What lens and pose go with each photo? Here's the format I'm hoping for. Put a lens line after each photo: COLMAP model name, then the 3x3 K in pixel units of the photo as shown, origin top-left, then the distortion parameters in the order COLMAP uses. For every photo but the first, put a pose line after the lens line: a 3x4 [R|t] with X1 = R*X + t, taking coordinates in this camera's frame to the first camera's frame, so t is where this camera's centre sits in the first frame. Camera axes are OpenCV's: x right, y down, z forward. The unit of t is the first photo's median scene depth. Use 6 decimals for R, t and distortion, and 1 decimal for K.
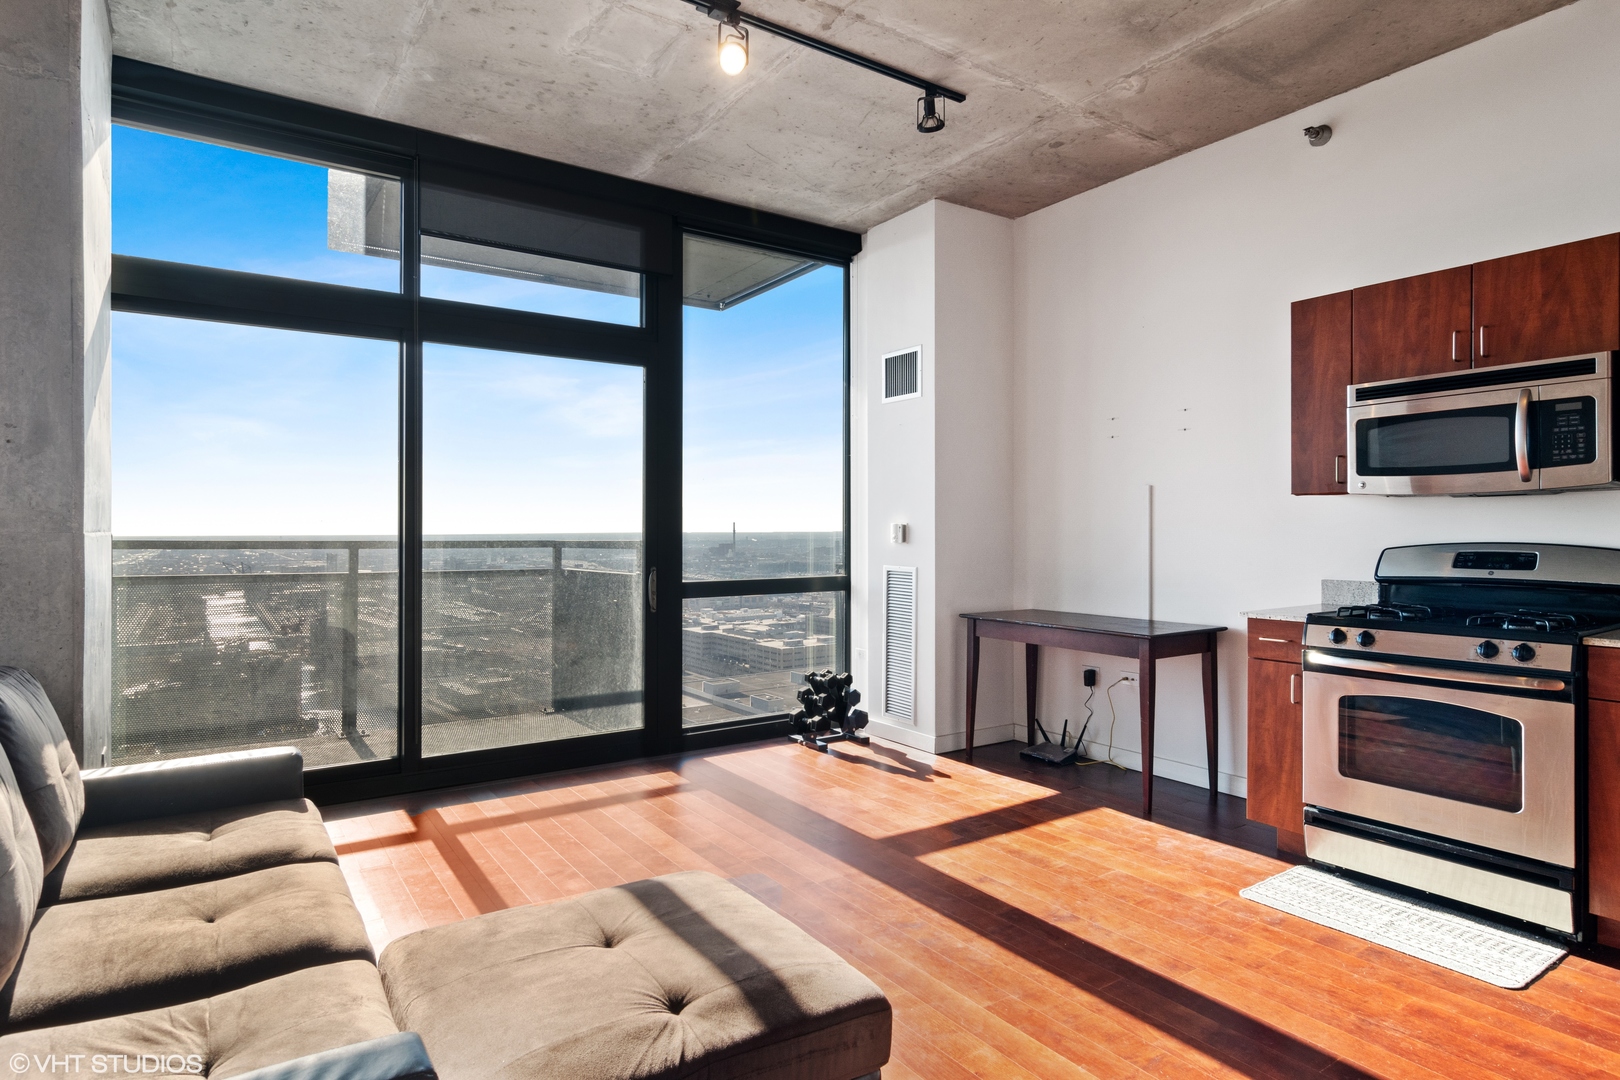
lens RADIAL K [[876.5, 0, 805.9], [0, 876.5, 533.4], [0, 0, 1]] dist [0.000493, -0.000255]
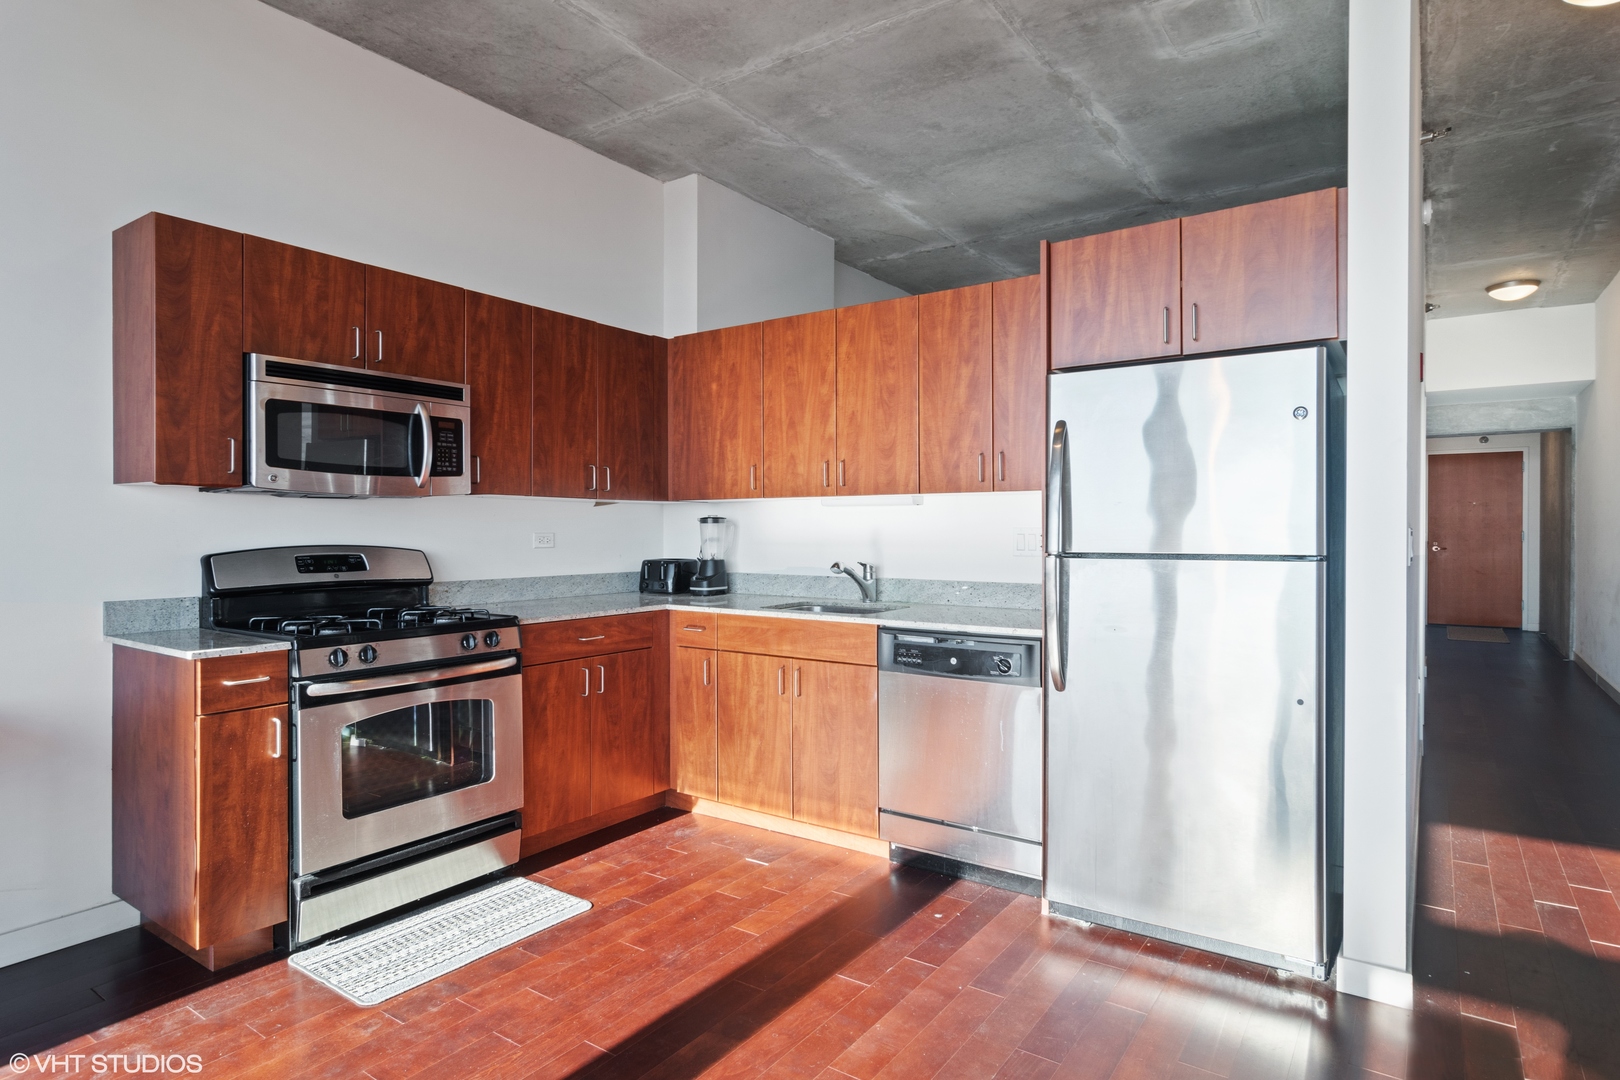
lens RADIAL K [[888.5, 0, 810.0], [0, 888.5, 540.0], [0, 0, 1]] dist [-0.001857, -0.000511]
pose [[-0.354383, -0.005646, 0.935083, -0.350606], [0.006450, 0.999943, 0.008482, -0.000508], [-0.935078, 0.009038, -0.354327, 0.867854]]
